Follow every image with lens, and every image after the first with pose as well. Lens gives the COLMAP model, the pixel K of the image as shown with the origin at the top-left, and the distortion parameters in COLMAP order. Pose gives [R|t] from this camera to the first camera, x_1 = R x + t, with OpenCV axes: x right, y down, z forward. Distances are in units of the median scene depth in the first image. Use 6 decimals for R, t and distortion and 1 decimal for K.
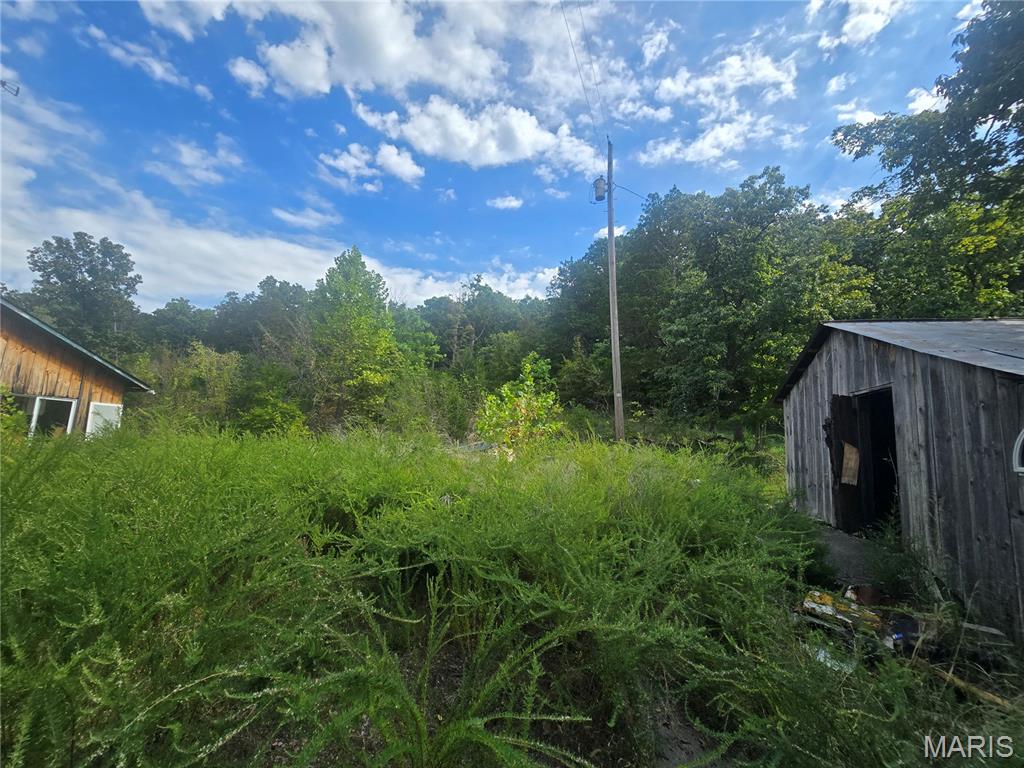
lens RADIAL K [[422.1, 0, 517.0], [0, 422.1, 389.2], [0, 0, 1]] dist [-0.000507, 0.000776]
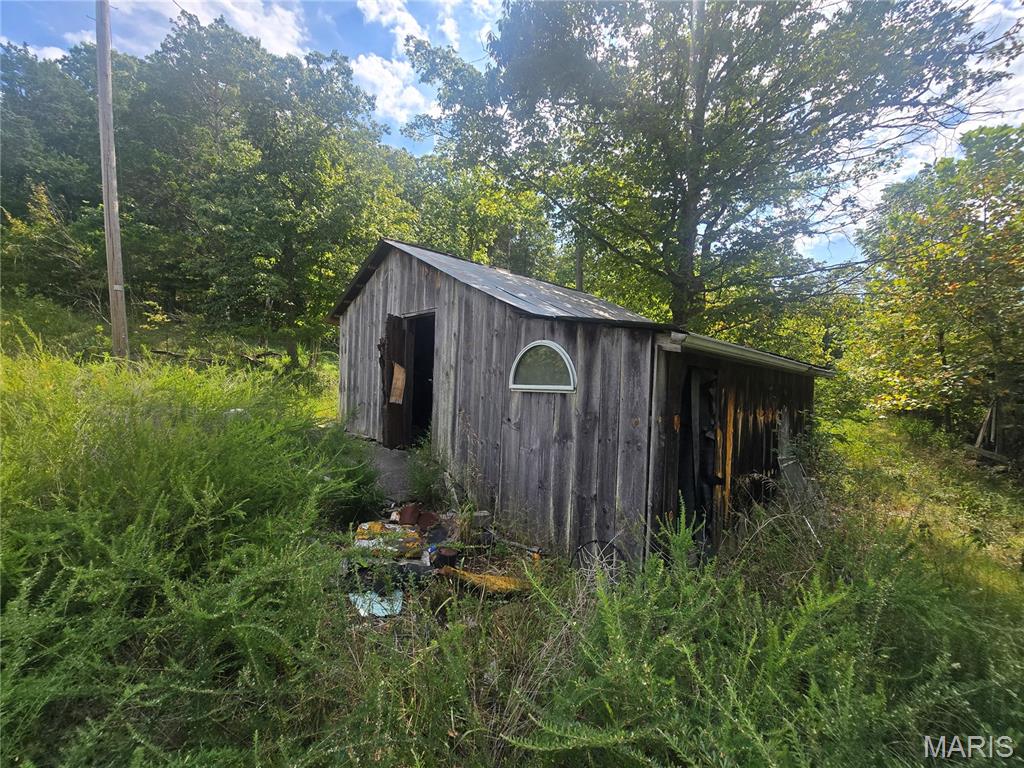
lens RADIAL K [[422.1, 0, 519.2], [0, 422.1, 392.8], [0, 0, 1]] dist [-0.000507, 0.000776]
pose [[0.564068, -0.052472, 0.824059, 0.072829], [-0.118809, 0.982437, 0.143881, 0.011091], [-0.817136, -0.179064, 0.547927, 0.129608]]
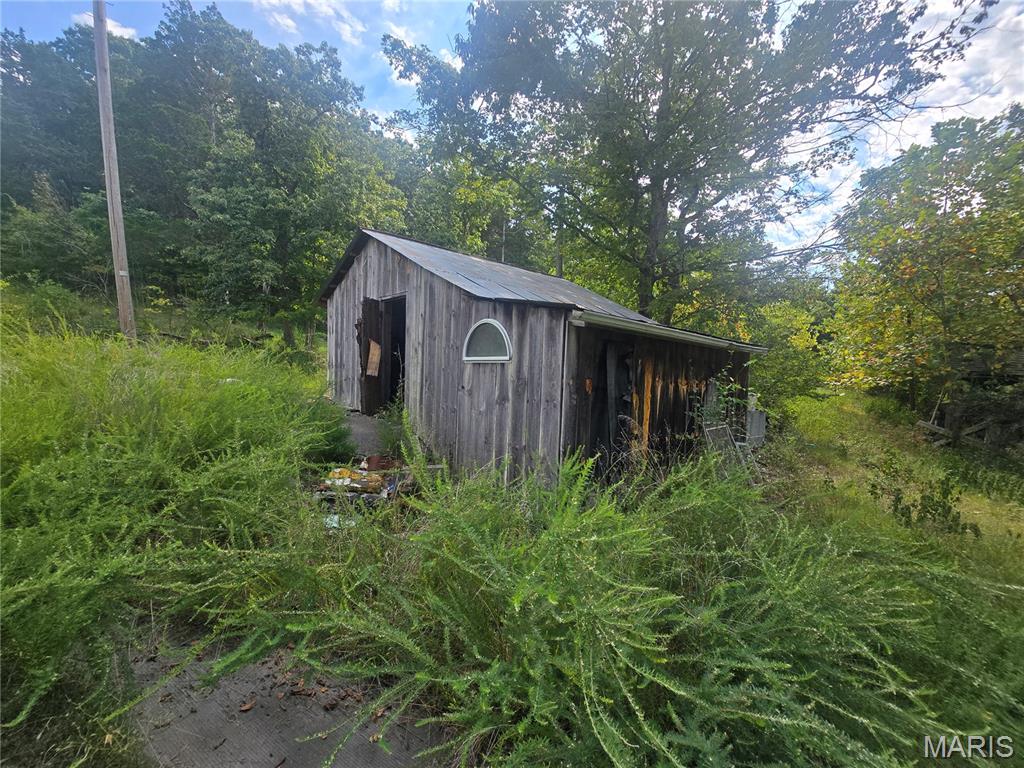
lens RADIAL K [[422.1, 0, 517.7], [0, 422.1, 391.5], [0, 0, 1]] dist [-0.000507, 0.000776]
pose [[0.569512, -0.079694, 0.818110, 0.034717], [-0.117541, 0.977165, 0.177012, 0.008416], [-0.813535, -0.196972, 0.547140, 0.011675]]
